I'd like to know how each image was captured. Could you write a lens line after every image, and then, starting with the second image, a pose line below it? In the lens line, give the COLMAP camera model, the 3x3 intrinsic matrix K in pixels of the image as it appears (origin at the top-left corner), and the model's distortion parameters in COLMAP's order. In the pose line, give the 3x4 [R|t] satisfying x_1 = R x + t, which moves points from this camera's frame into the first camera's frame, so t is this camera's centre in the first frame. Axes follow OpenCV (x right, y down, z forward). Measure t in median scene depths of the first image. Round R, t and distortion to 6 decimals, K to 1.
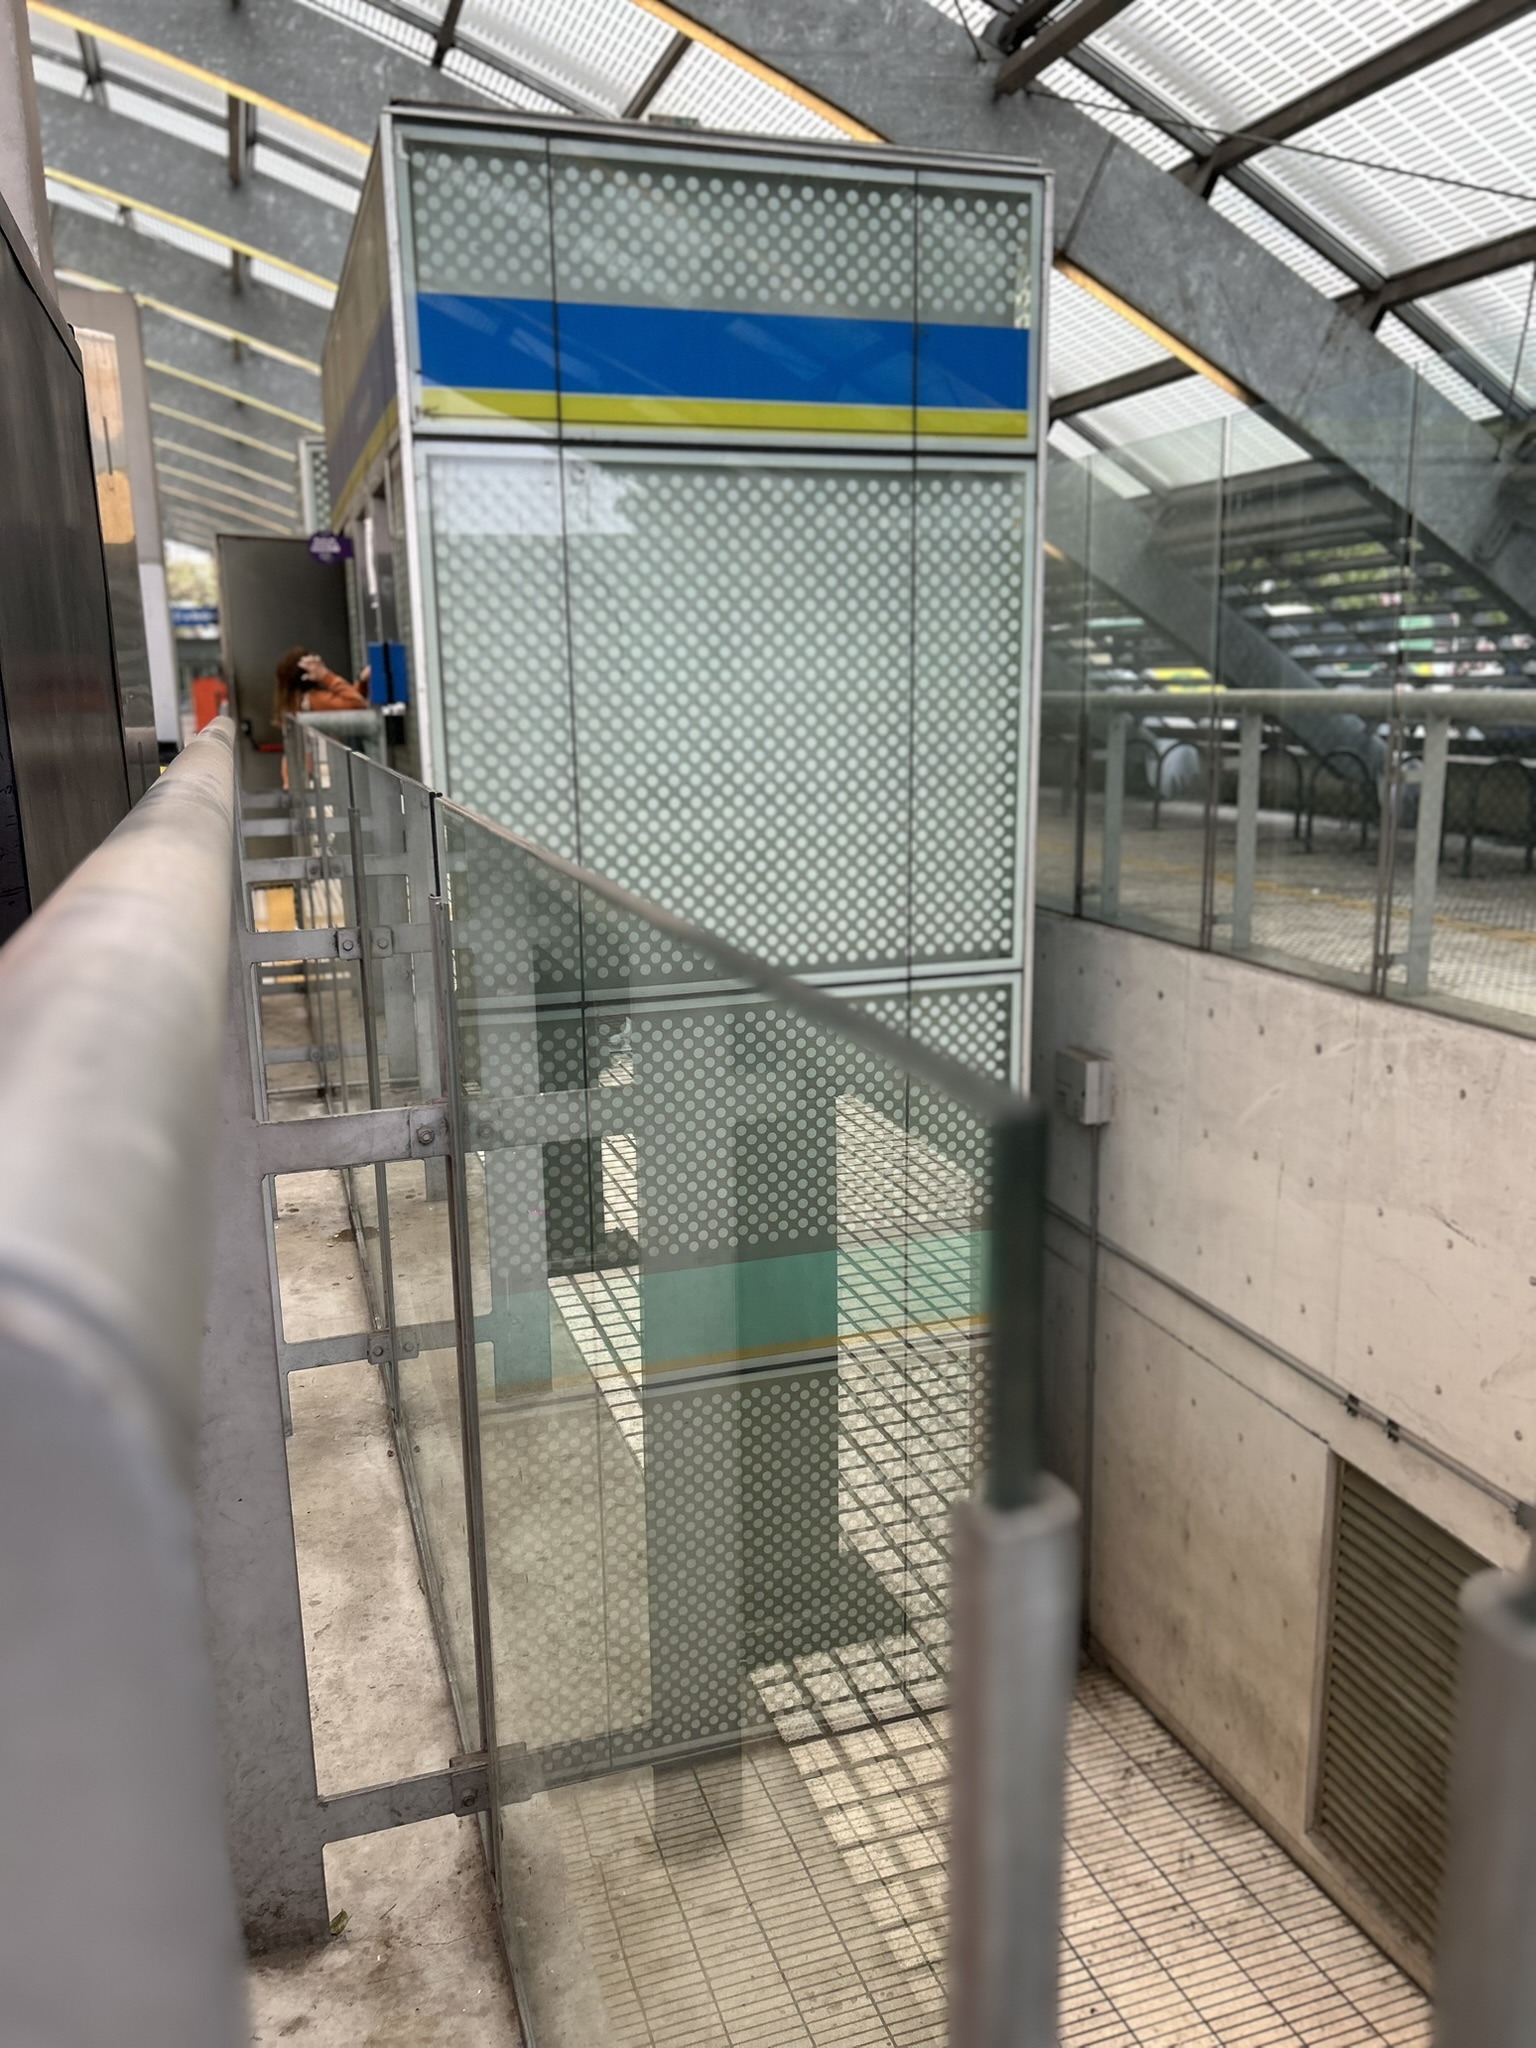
lens RADIAL K [[1564.4, 0, 768.0], [0, 1564.4, 1024.0], [0, 0, 1]] dist [0.109713, -0.001912]
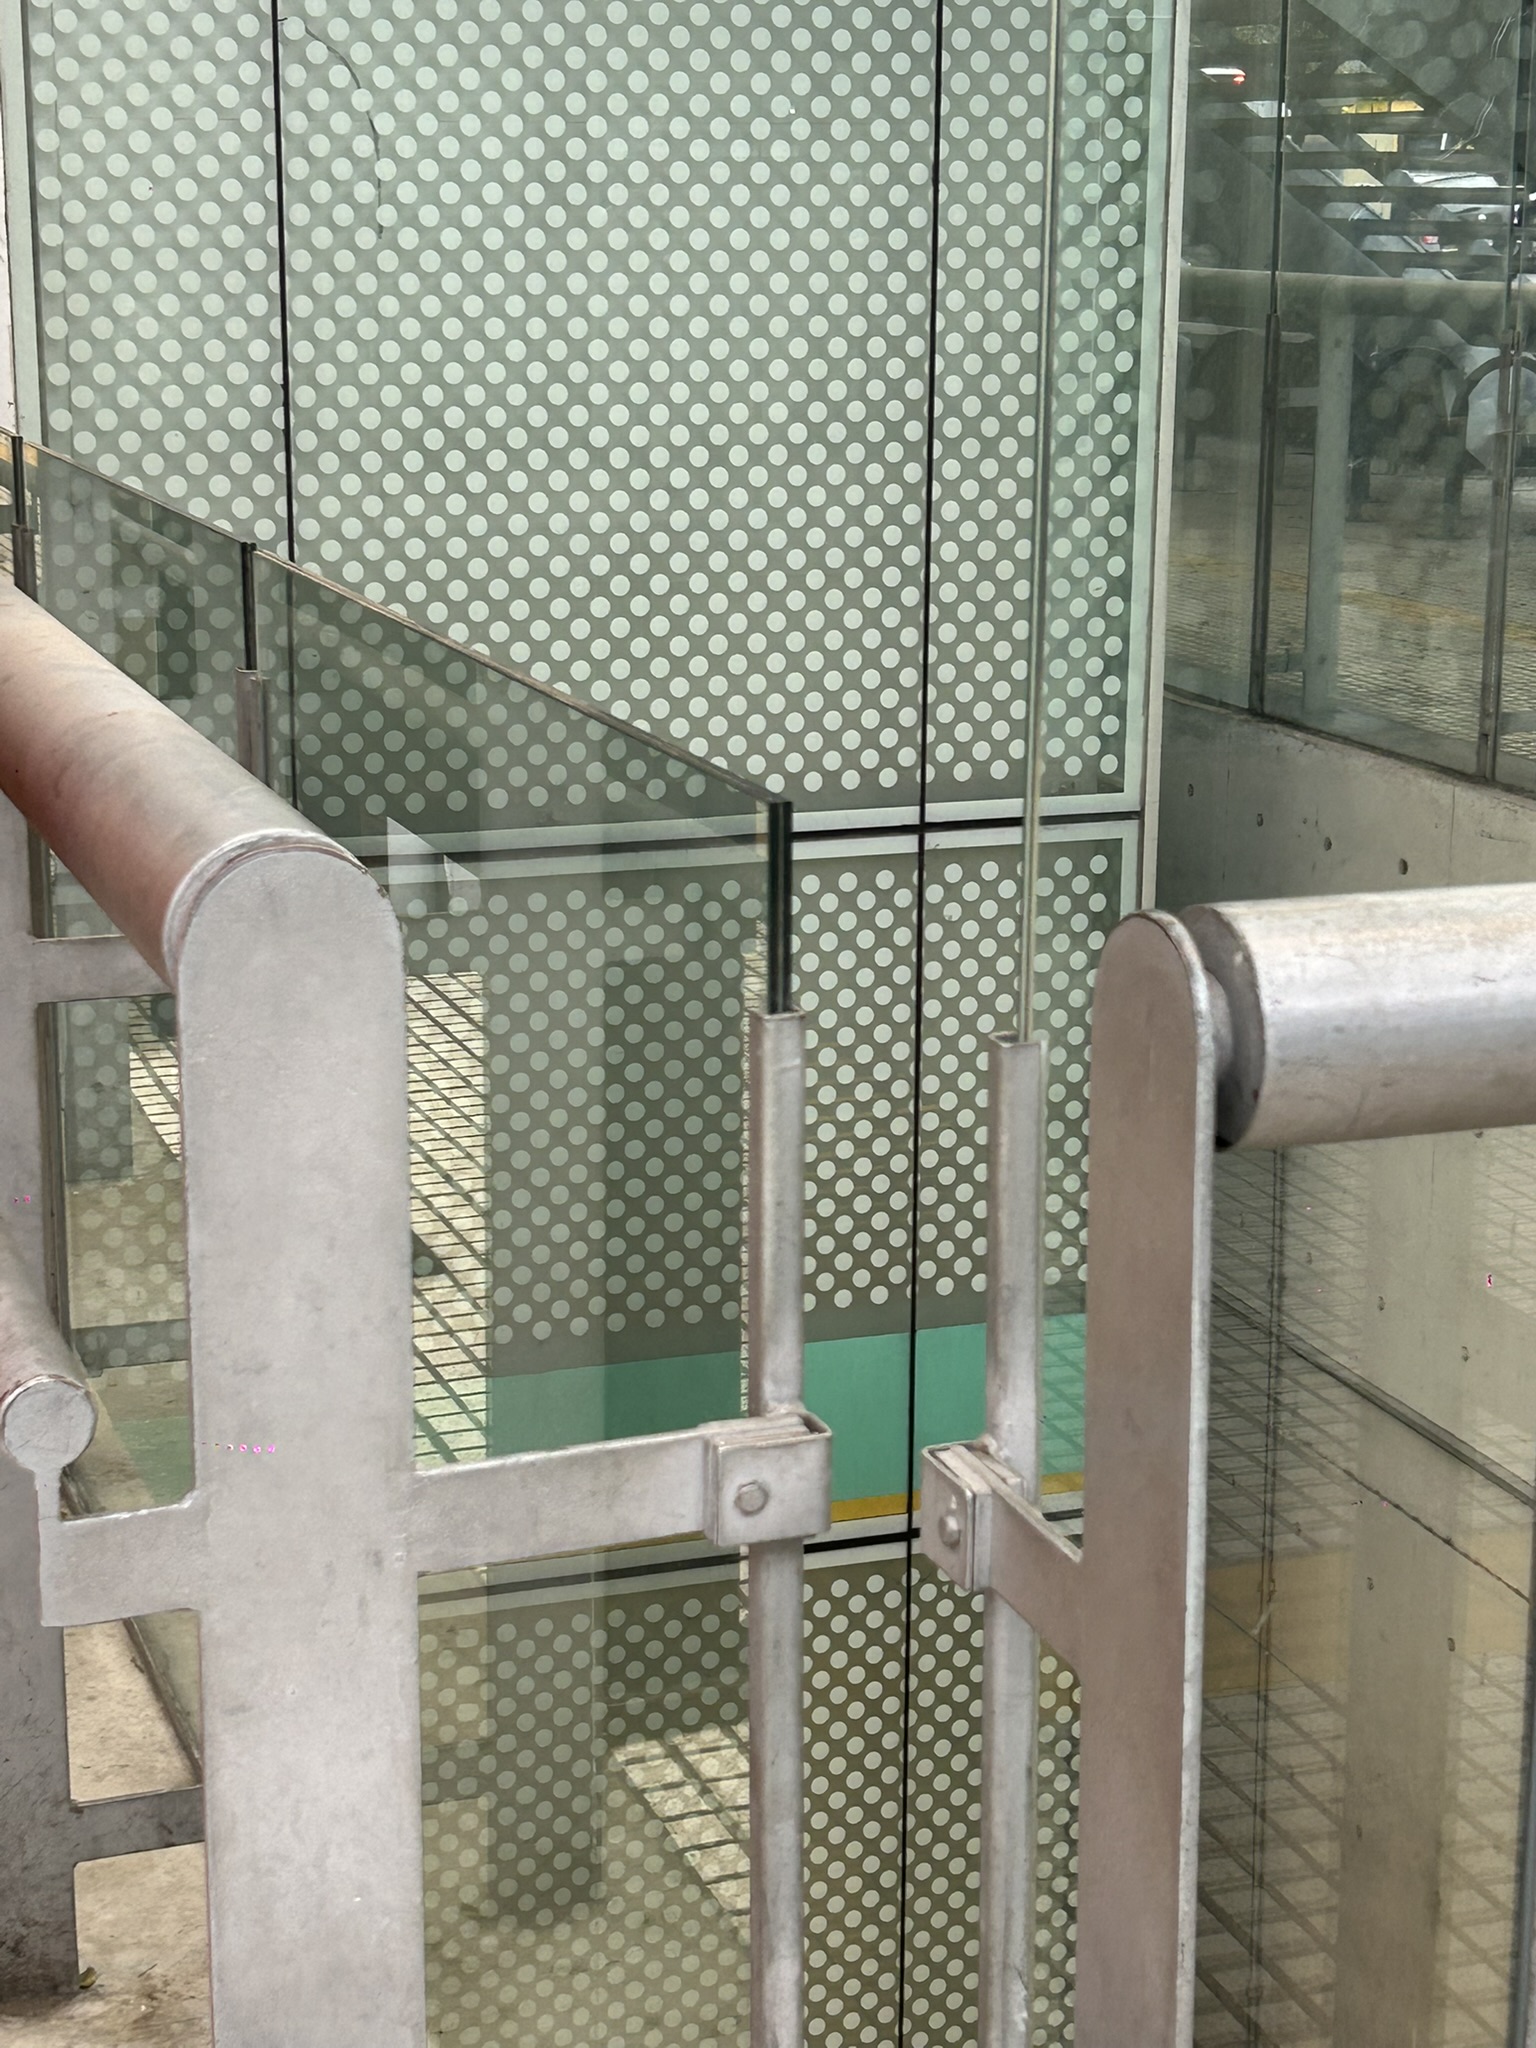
lens RADIAL K [[3479.8, 0, 768.0], [0, 3479.8, 1024.0], [0, 0, 1]] dist [0.144271, -0.070460]
pose [[0.999321, 0.013075, 0.034457, -0.000038], [-0.013853, 0.999652, 0.022433, 0.011919], [-0.034151, -0.022896, 0.999154, -0.167345]]
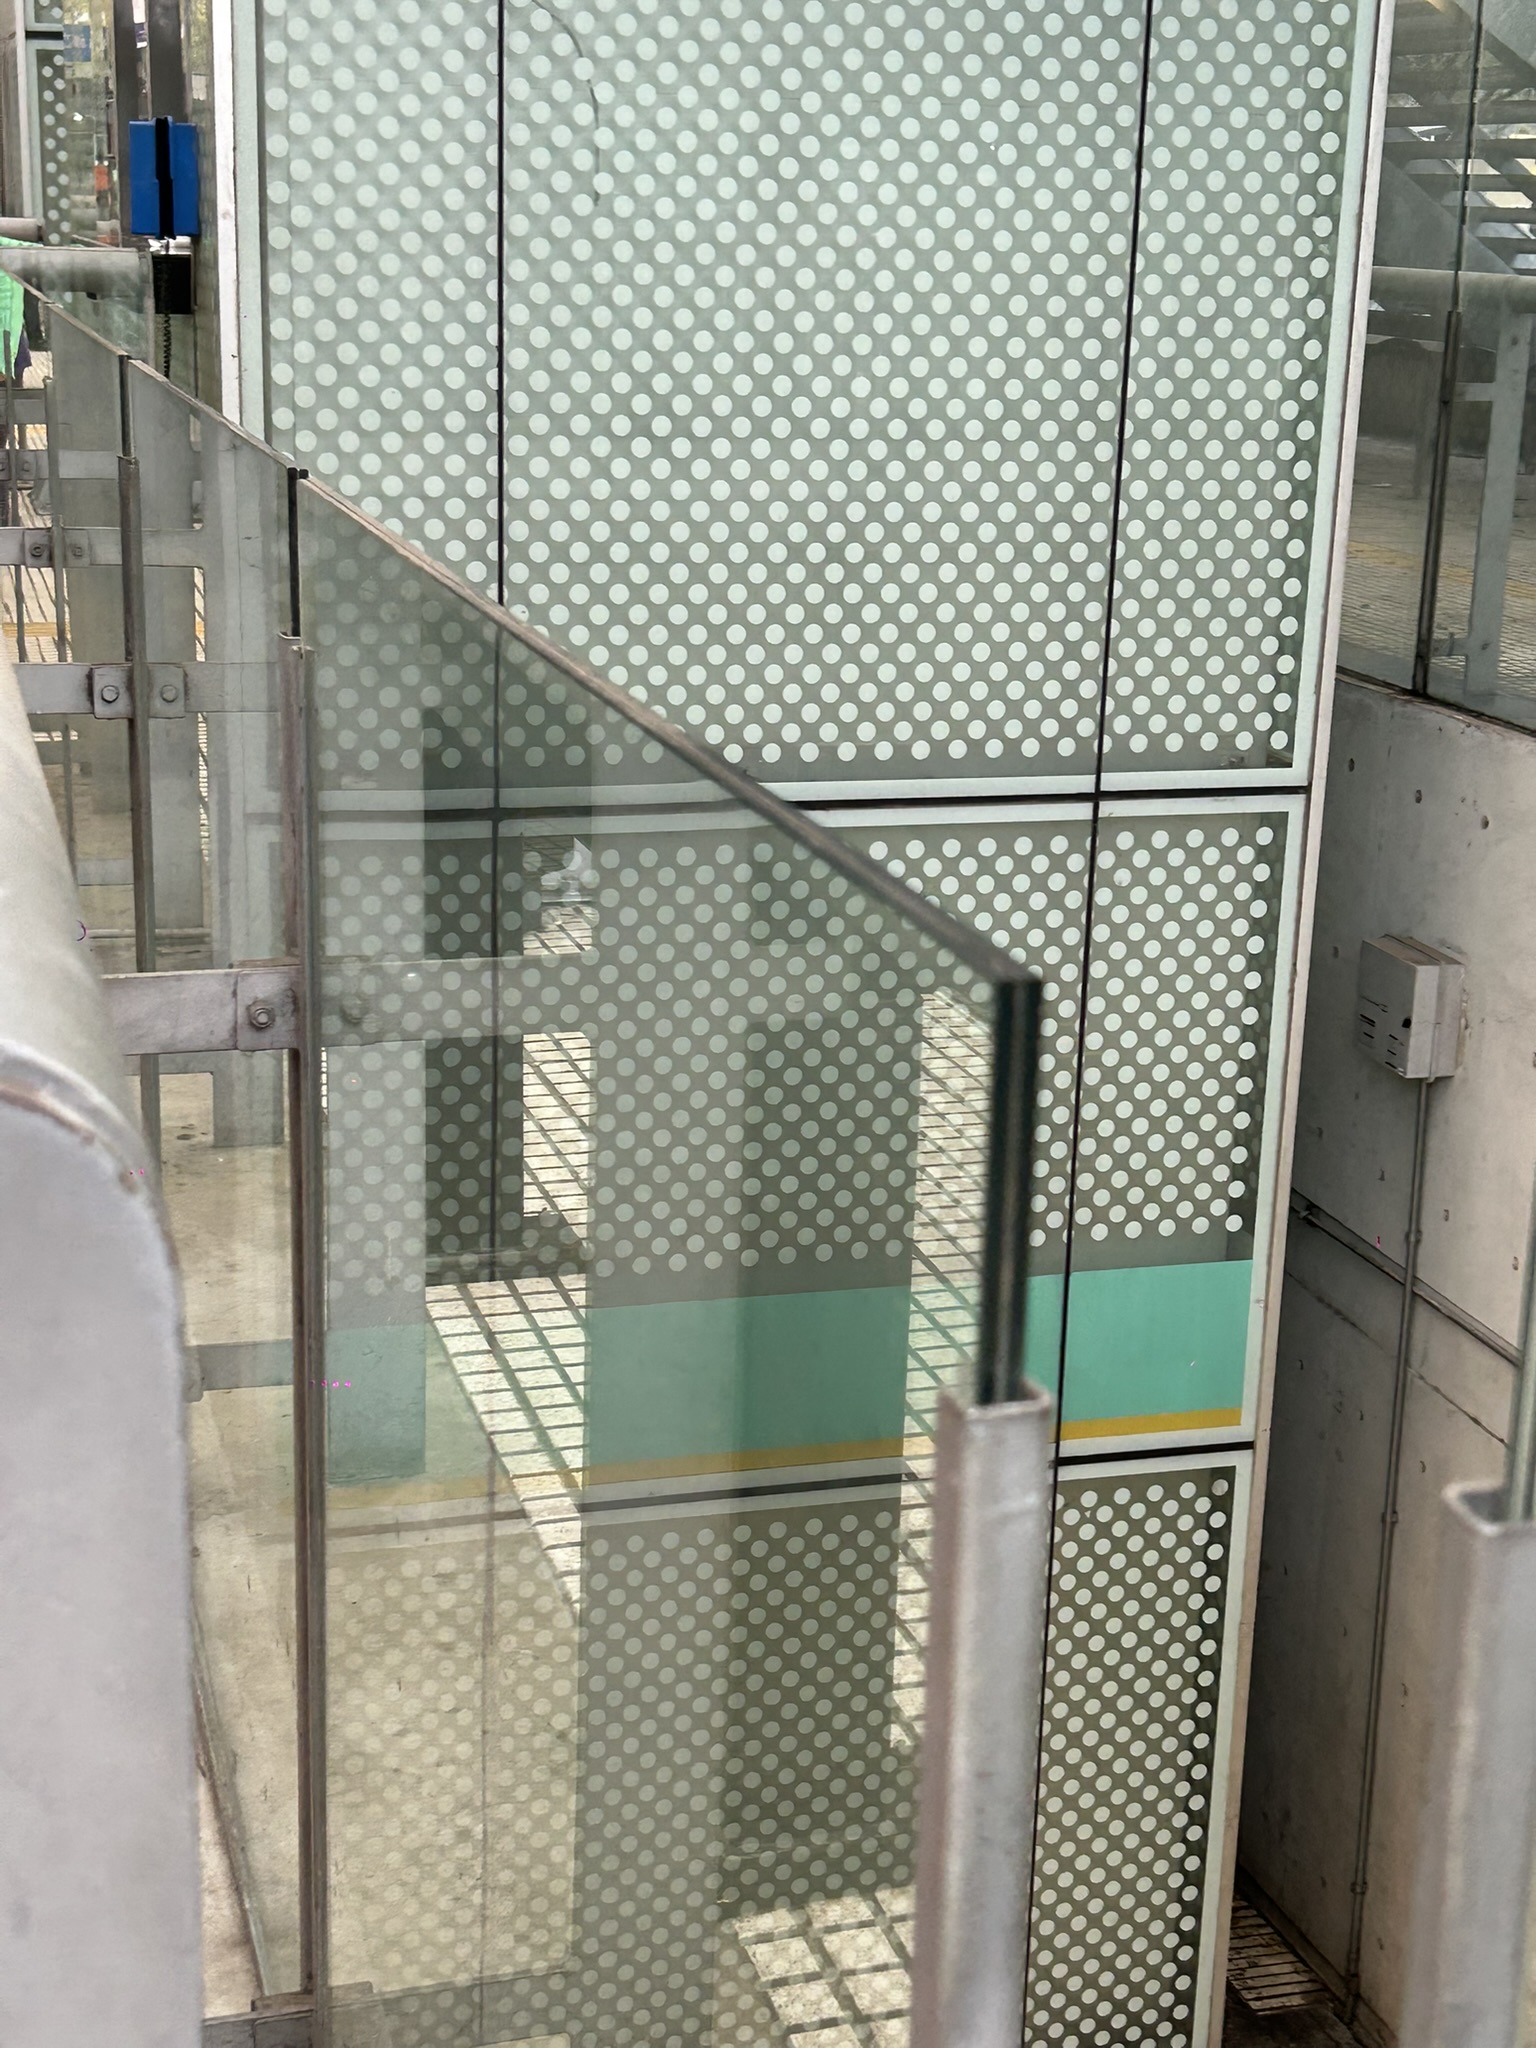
lens RADIAL K [[2962.2, 0, 805.0], [0, 2962.2, 1055.7], [0, 0, 1]] dist [0.175379, -0.624019]
pose [[0.998648, 0.051317, -0.008290, 0.002412], [-0.050679, 0.996637, 0.064386, -0.000300], [0.011566, -0.063879, 0.997891, -0.037614]]
